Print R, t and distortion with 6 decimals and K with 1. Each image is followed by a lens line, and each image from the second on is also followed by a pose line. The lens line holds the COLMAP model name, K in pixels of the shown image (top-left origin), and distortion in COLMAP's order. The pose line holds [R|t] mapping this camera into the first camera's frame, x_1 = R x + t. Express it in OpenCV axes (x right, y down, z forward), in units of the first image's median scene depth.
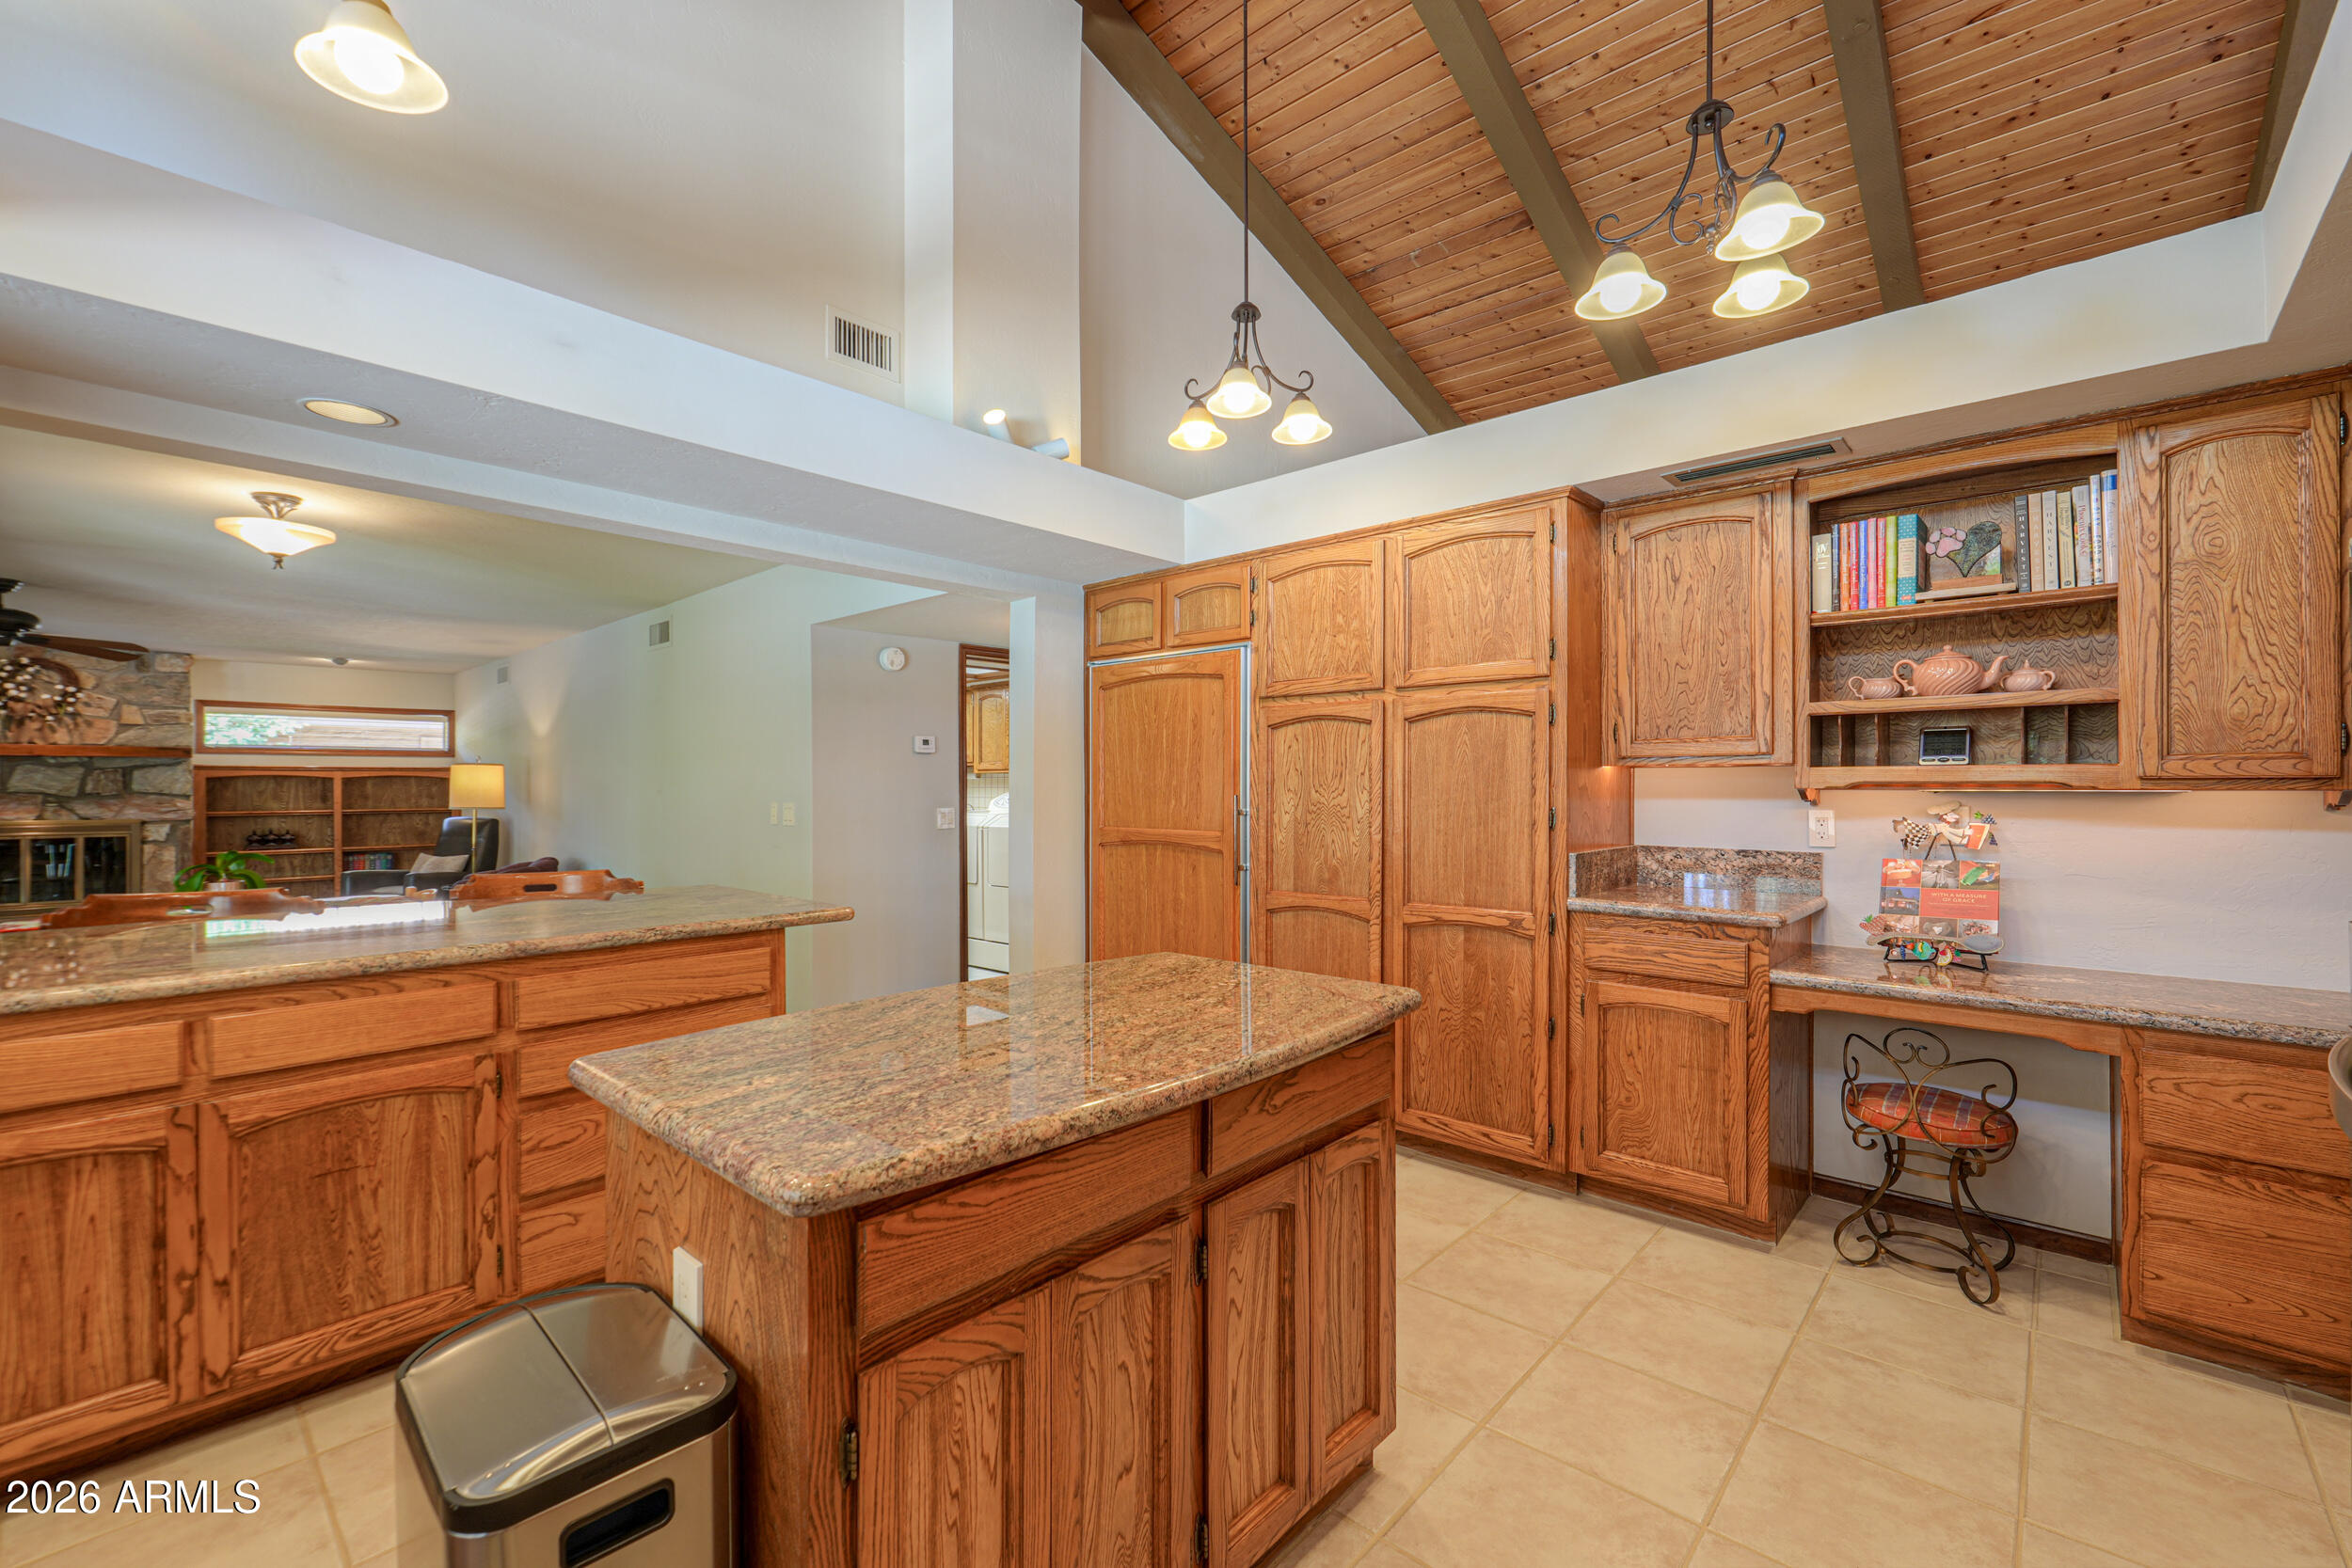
lens RADIAL K [[973.8, 0, 1178.8], [0, 973.8, 784.1], [0, 0, 1]] dist [0.013055, -0.009143]
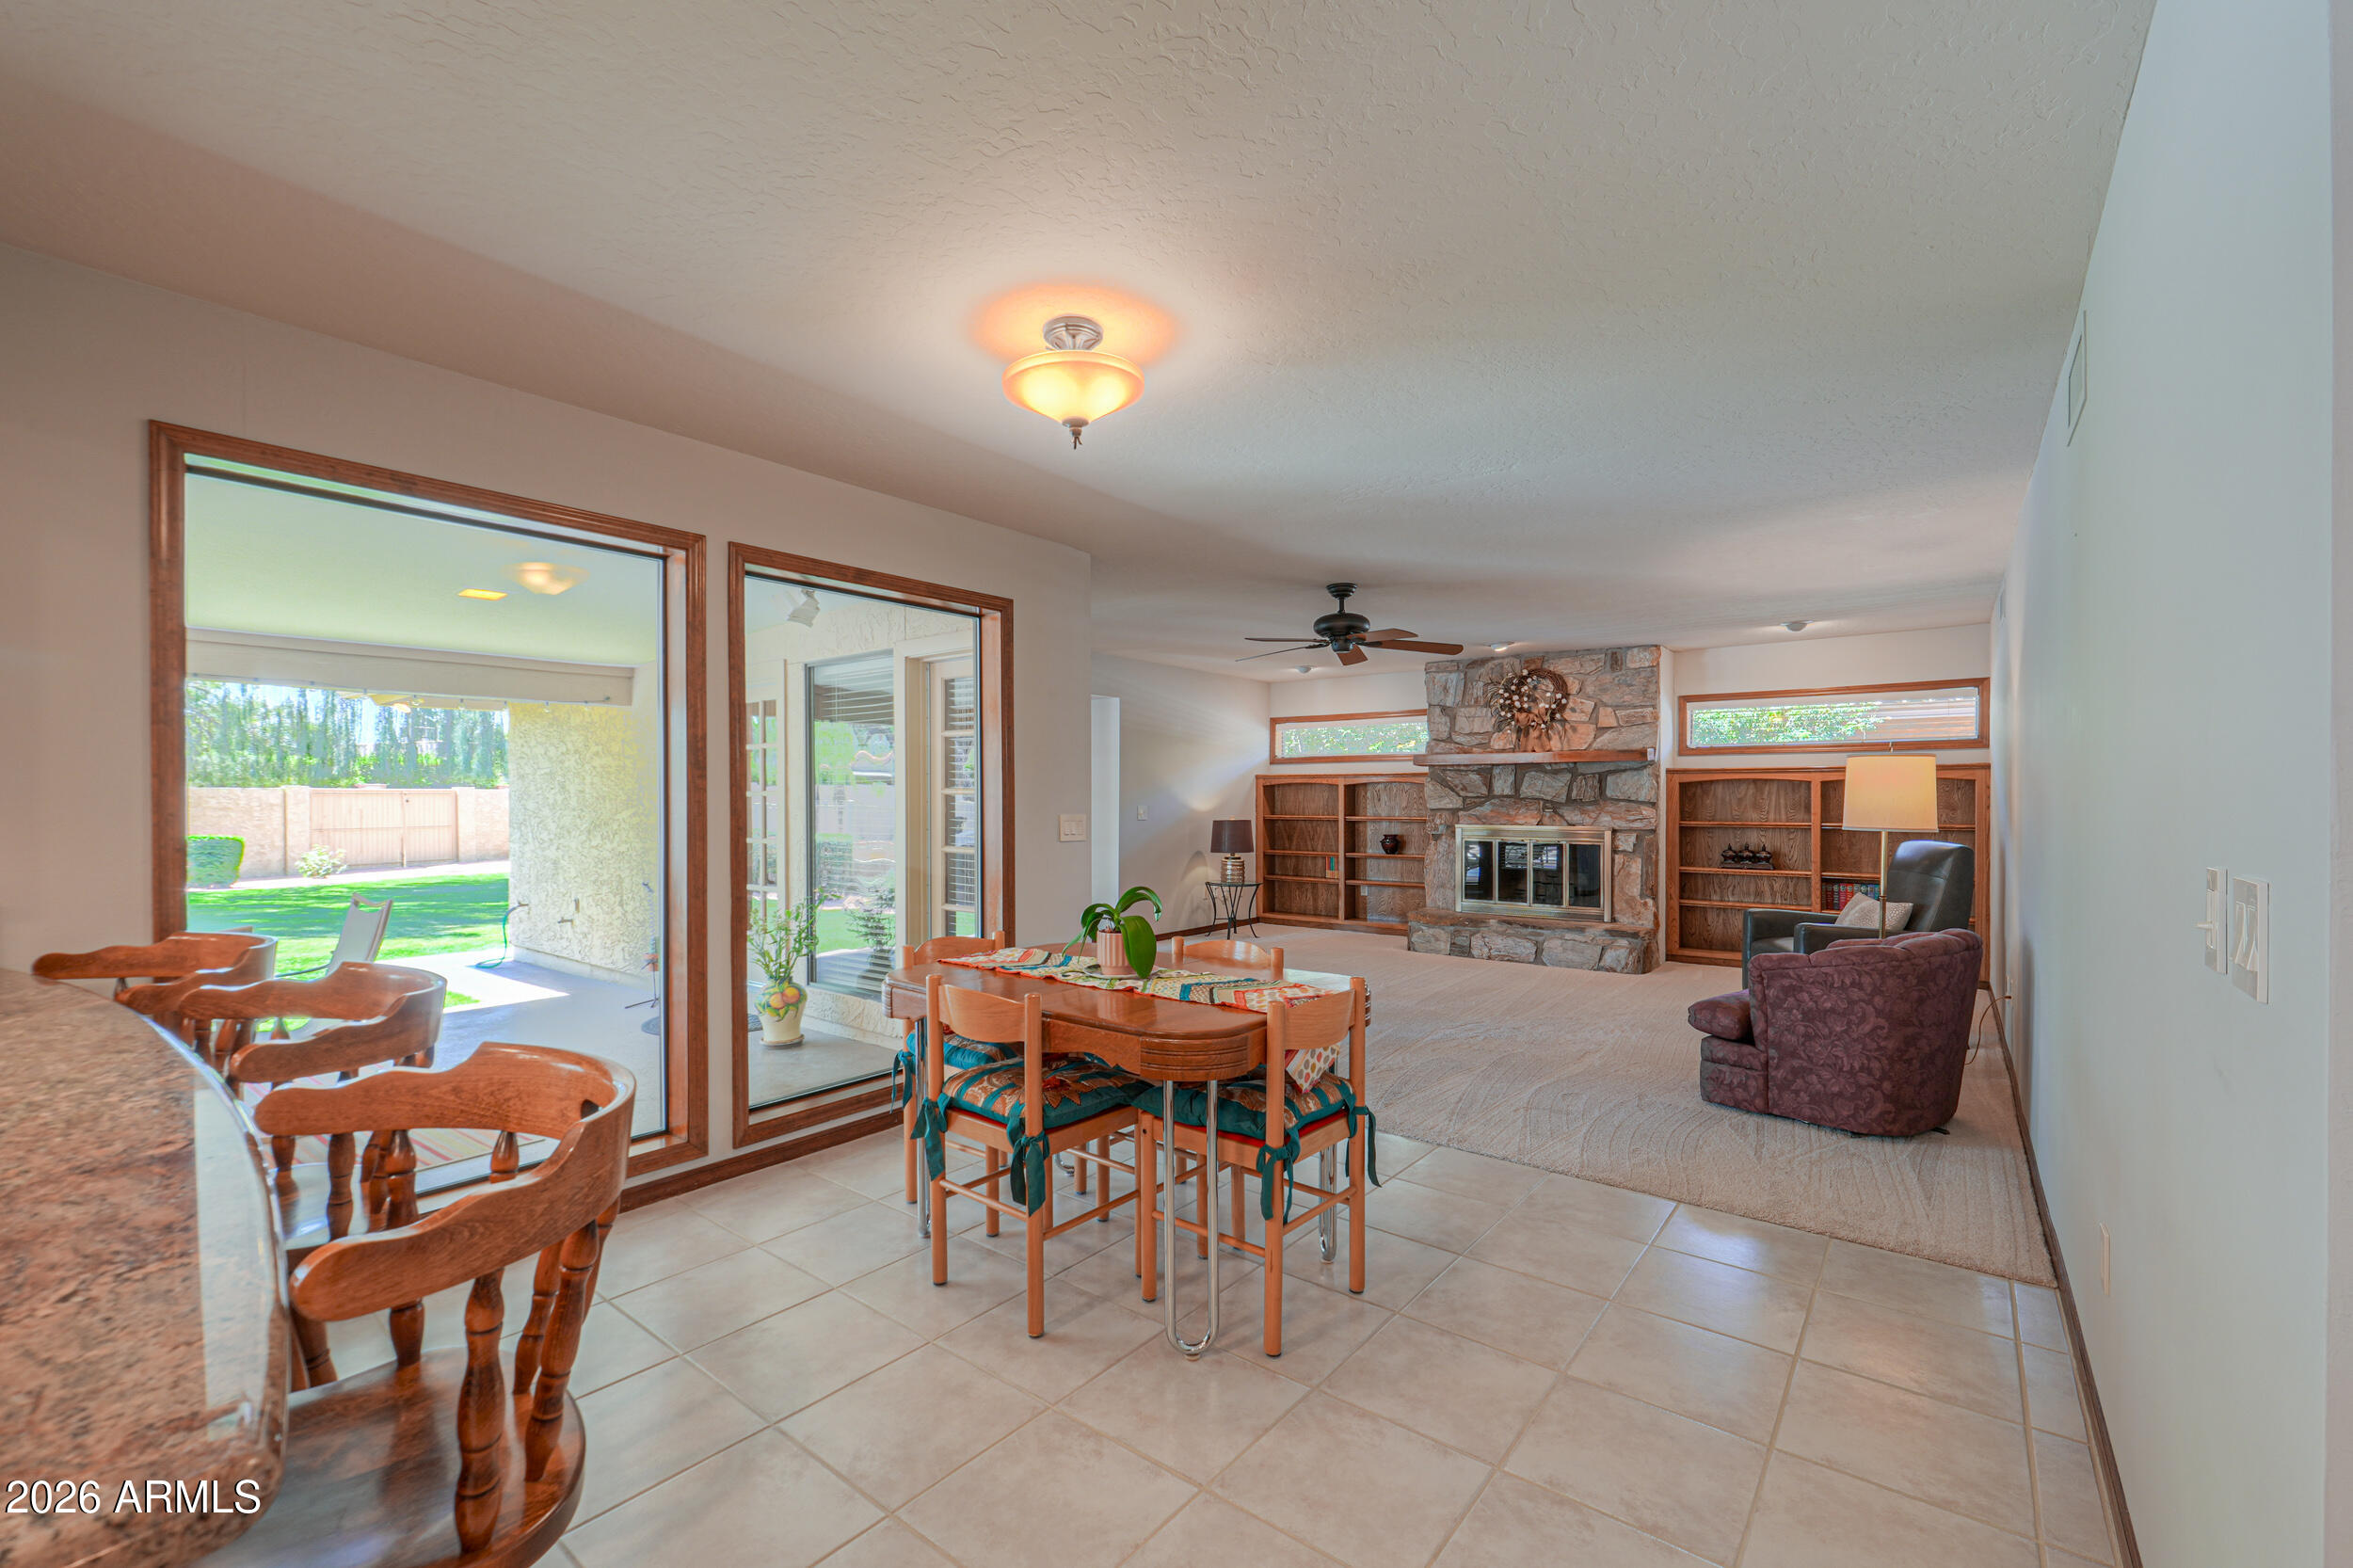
lens RADIAL K [[989.0, 0, 1164.3], [0, 989.0, 804.9], [0, 0, 1]] dist [0.000022, 0.000082]
pose [[0.069823, 0.011829, -0.997489, -0.145241], [0.003594, 0.999920, 0.012110, 0.001099], [0.997553, -0.004430, 0.069775, 0.513421]]
